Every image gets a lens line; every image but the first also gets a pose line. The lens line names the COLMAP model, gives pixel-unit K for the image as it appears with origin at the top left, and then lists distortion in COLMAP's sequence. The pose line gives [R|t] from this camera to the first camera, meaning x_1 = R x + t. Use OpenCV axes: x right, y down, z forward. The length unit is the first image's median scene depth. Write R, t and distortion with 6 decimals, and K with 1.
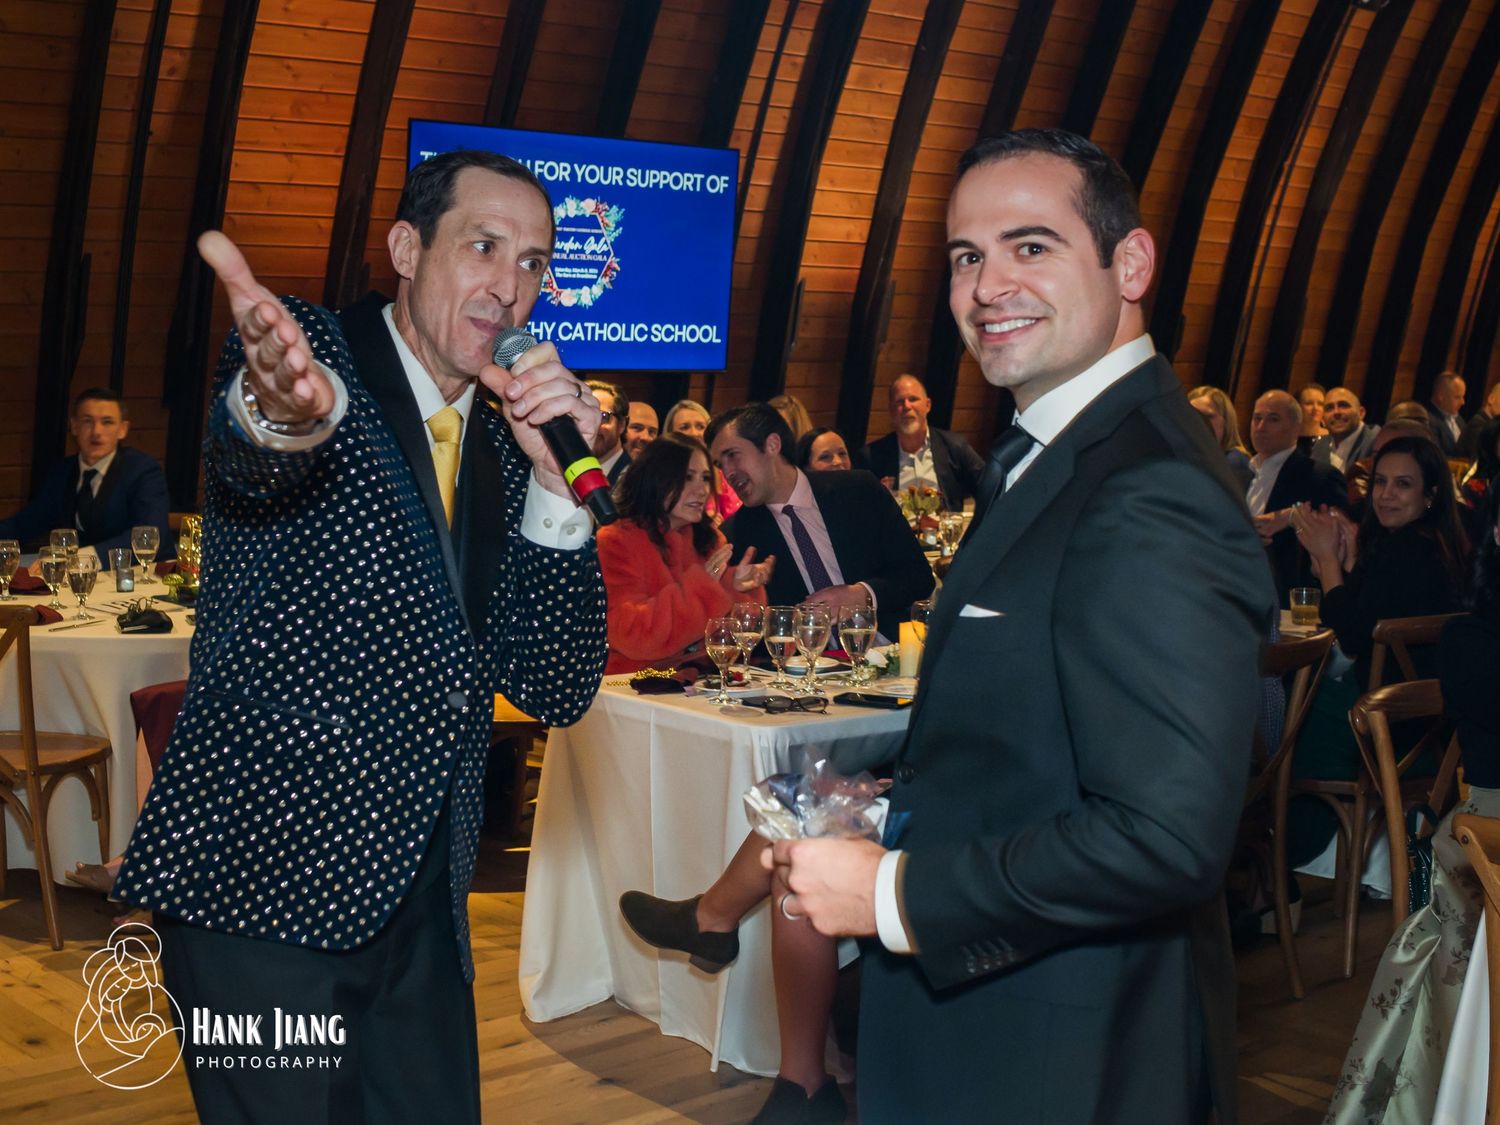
lens RADIAL K [[2190.8, 0, 752.7], [0, 2190.8, 559.1], [0, 0, 1]] dist [-0.108453, 0.000000]
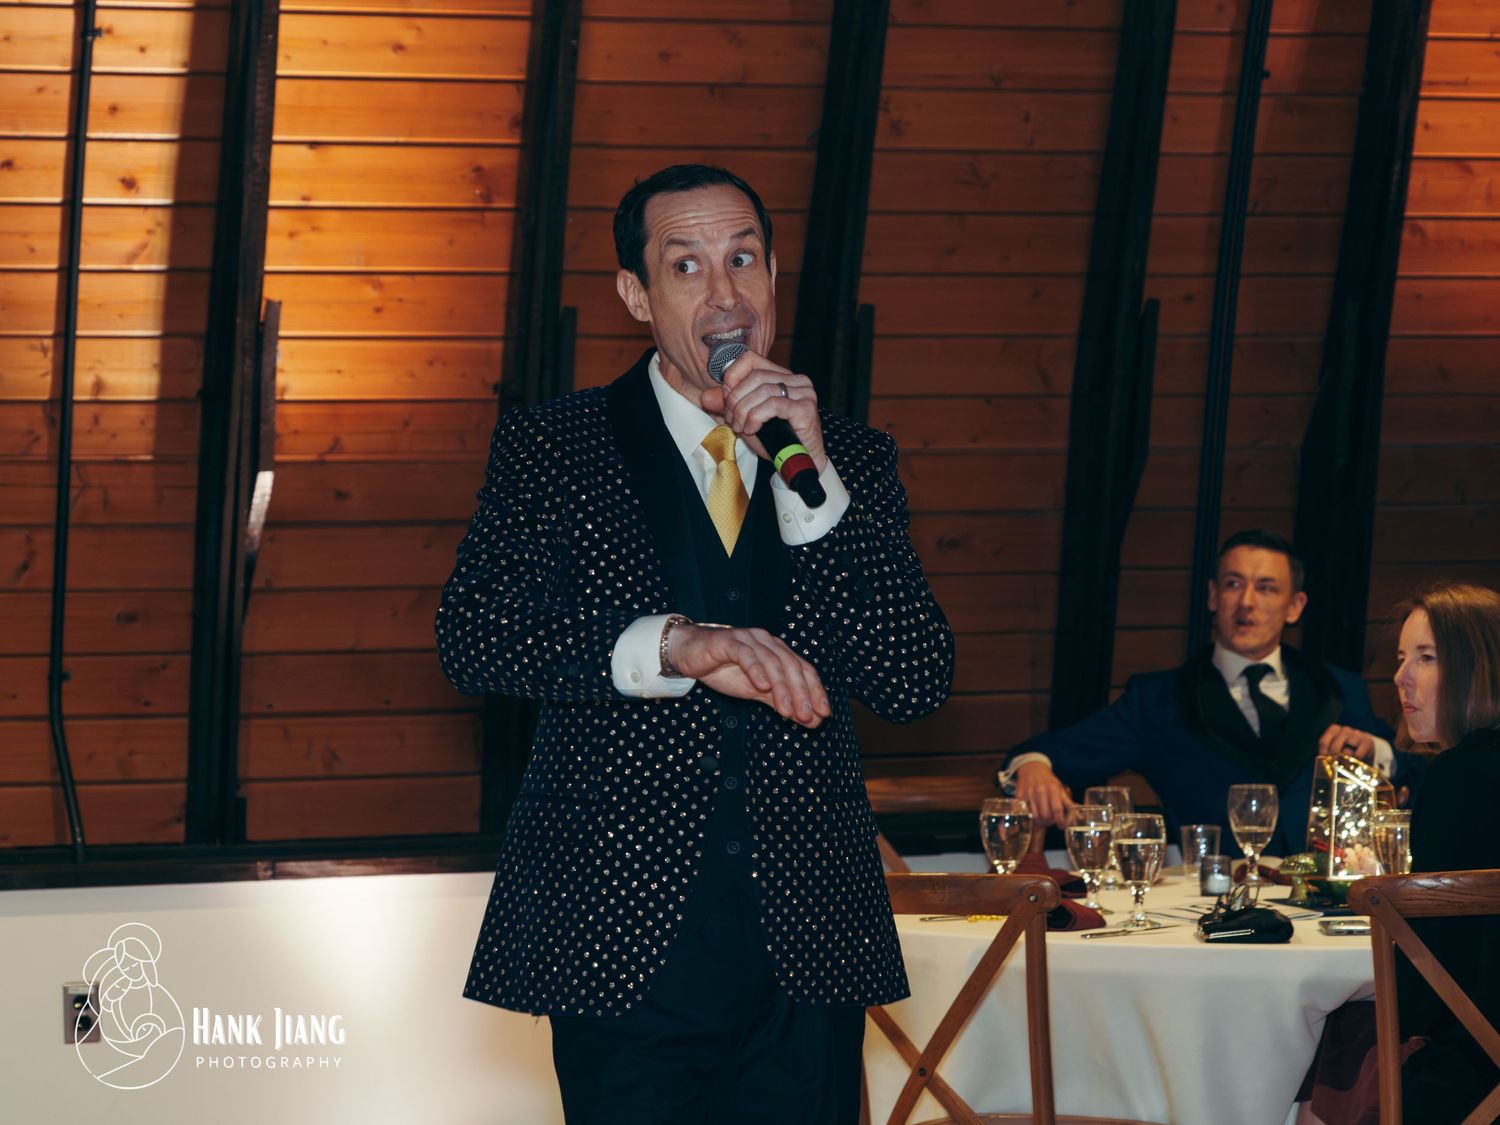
lens RADIAL K [[4916.6, 0, 751.0], [0, 4916.6, 564.1], [0, 0, 1]] dist [0.040774, 0.000000]
pose [[0.928561, -0.018540, -0.370716, 0.056404], [-0.016027, 0.995817, -0.089948, 0.038277], [0.370833, 0.089464, 0.924380, -0.175938]]
